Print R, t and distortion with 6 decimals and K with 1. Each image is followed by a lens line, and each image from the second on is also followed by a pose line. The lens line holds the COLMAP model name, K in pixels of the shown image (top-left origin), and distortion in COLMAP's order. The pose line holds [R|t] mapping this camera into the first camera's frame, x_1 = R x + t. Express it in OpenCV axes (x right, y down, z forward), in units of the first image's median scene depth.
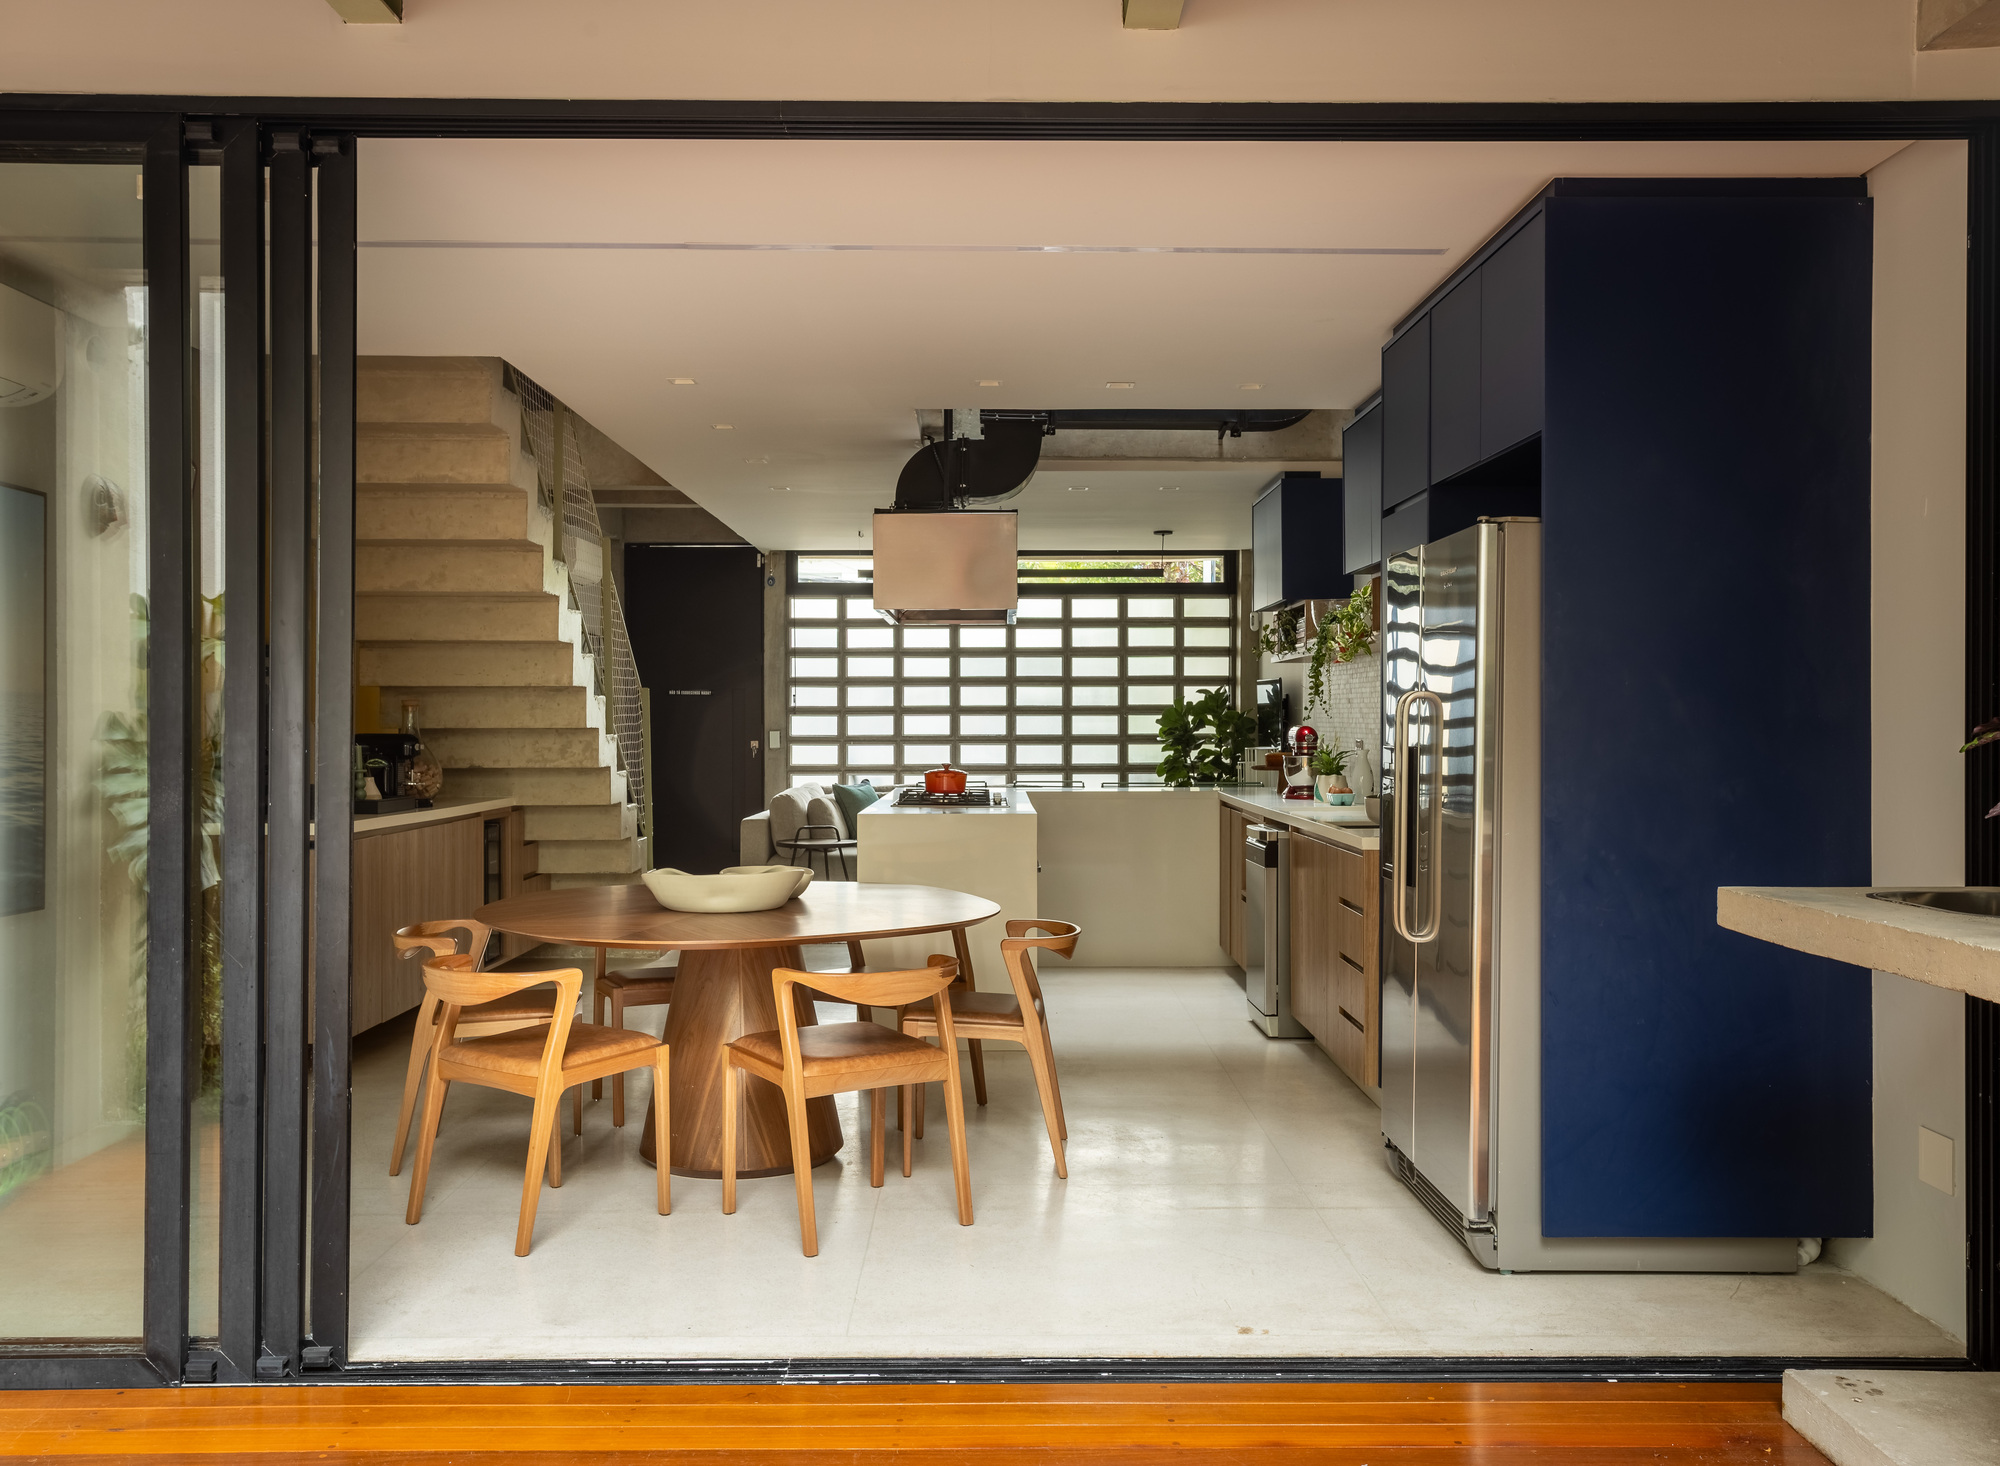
lens RADIAL K [[1741.8, 0, 1016.2], [0, 1741.8, 727.4], [0, 0, 1]] dist [0.046690, 0.021322]
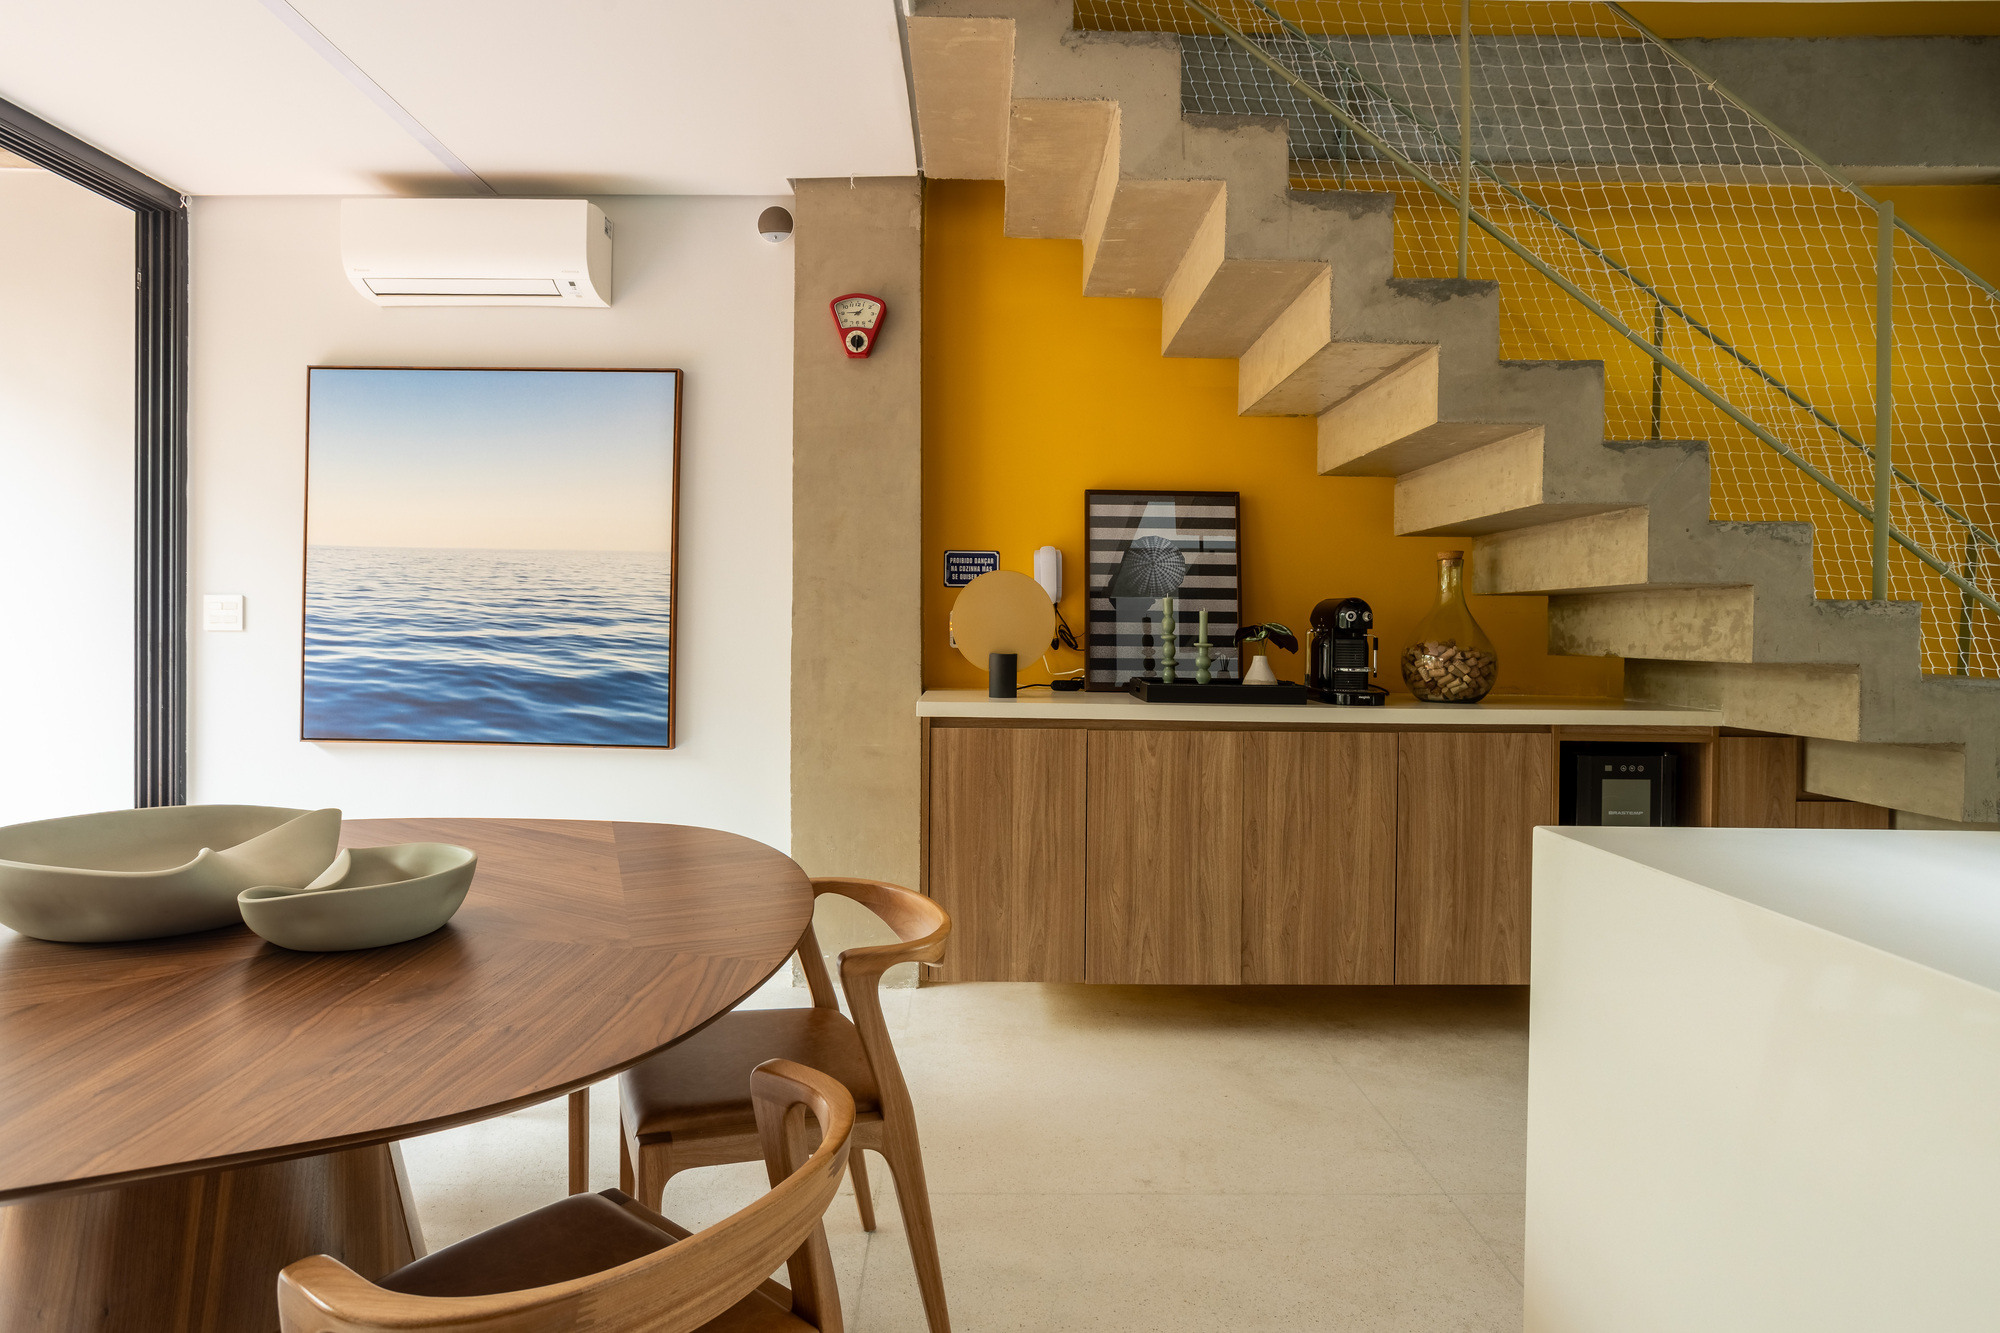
lens RADIAL K [[1067.4, 0, 992.5], [0, 1067.4, 631.3], [0, 0, 1]] dist [-0.033366, 0.016666]
pose [[-0.016707, 0.011981, -0.999789, 0.042270], [-0.013076, 0.999840, 0.012200, 0.008058], [0.999775, 0.013277, -0.016548, 0.504473]]
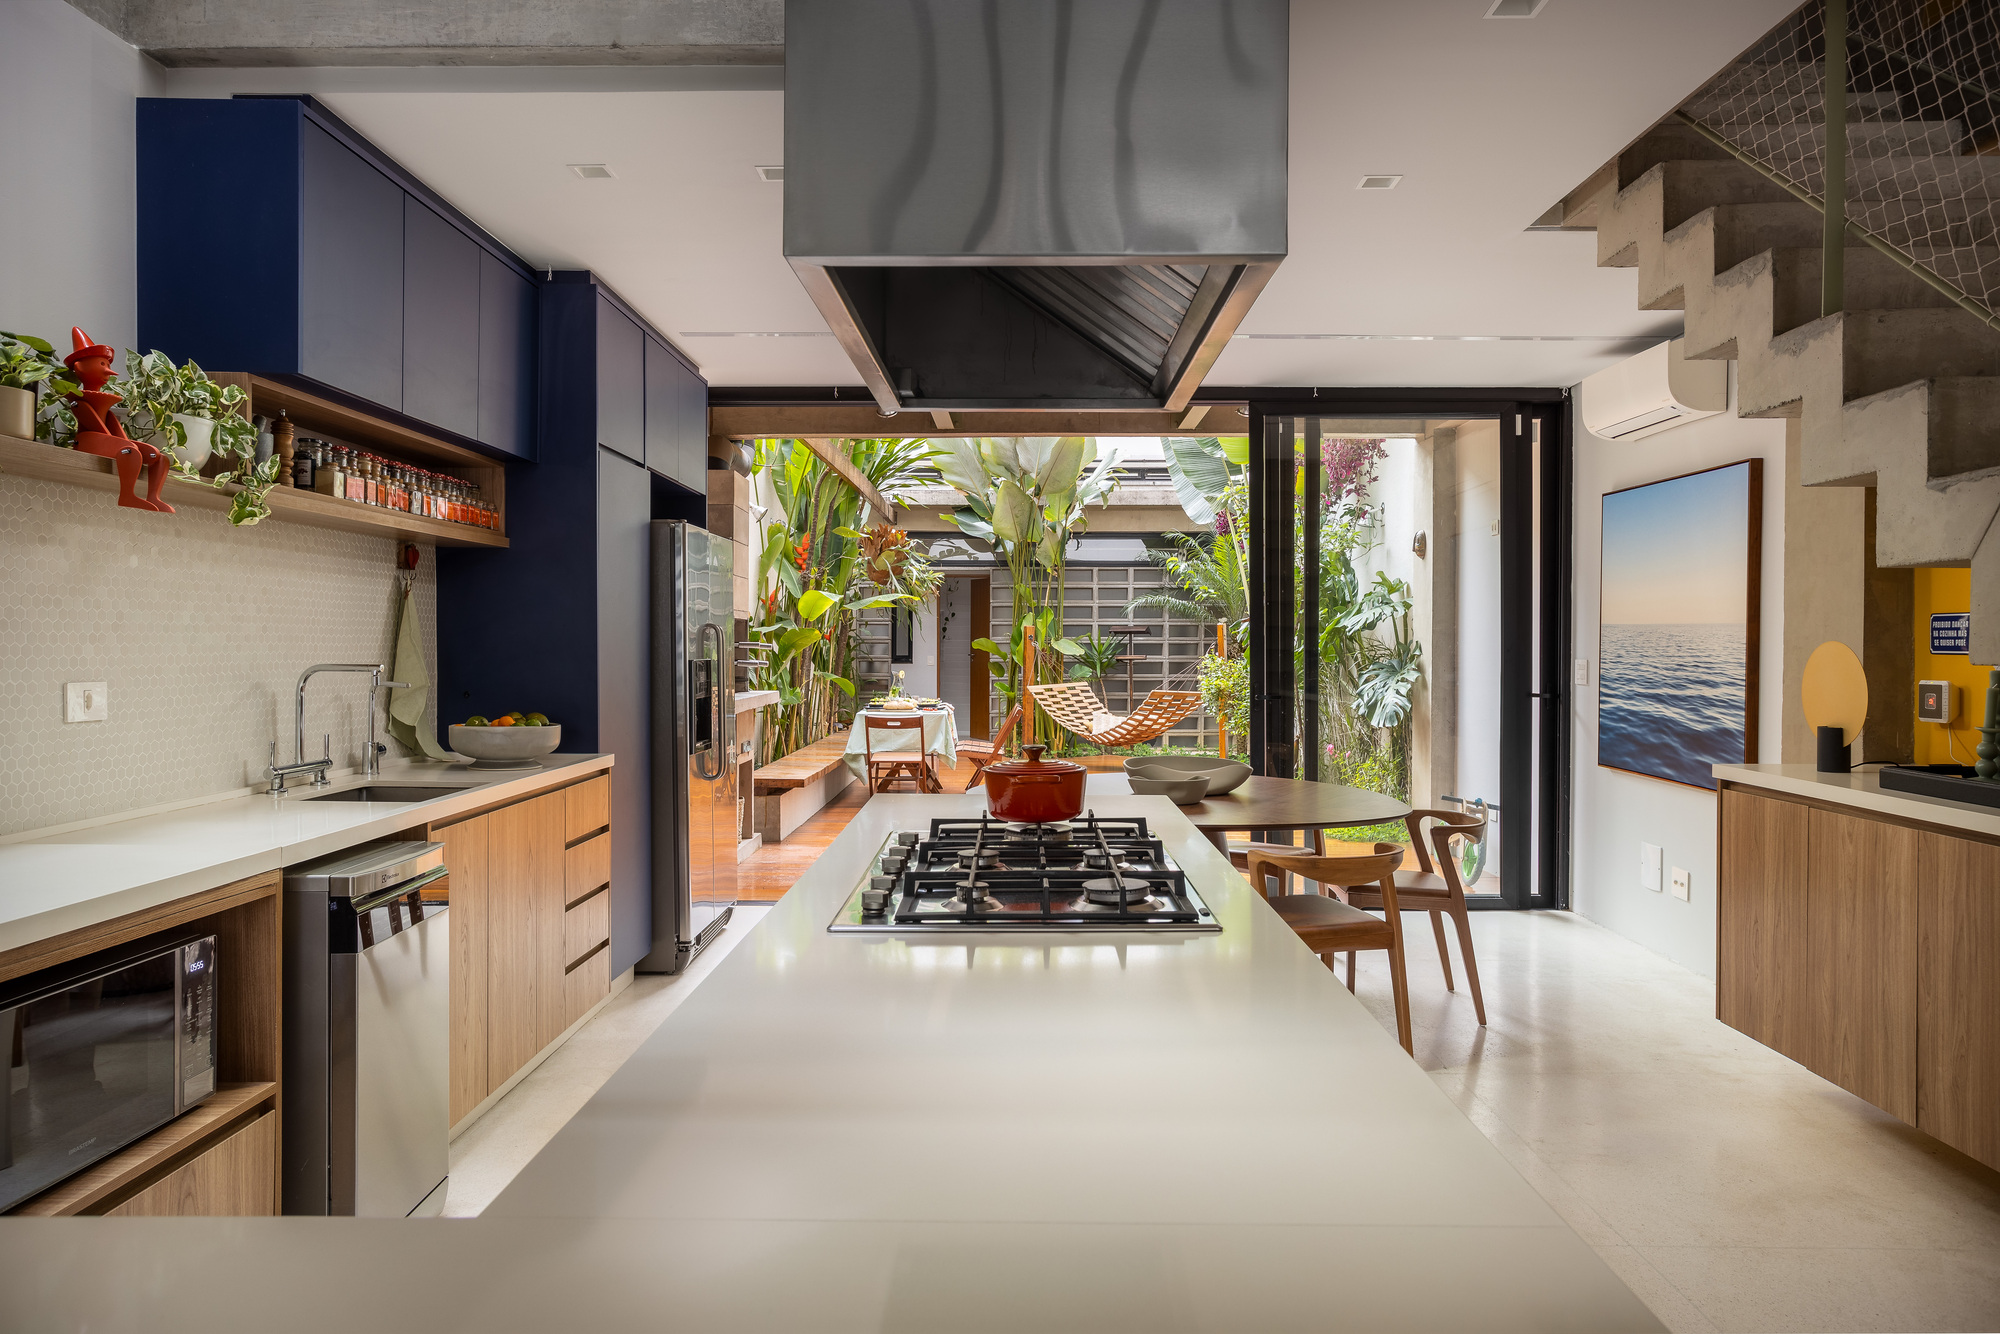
lens RADIAL K [[1322.9, 0, 1006.7], [0, 1322.9, 662.3], [0, 0, 1]] dist [-0.005801, 0.017783]
pose [[-0.999774, -0.002842, 0.021060, -0.025148], [-0.002460, 0.999832, 0.018141, -0.003016], [-0.021108, 0.018085, -0.999614, 0.800955]]
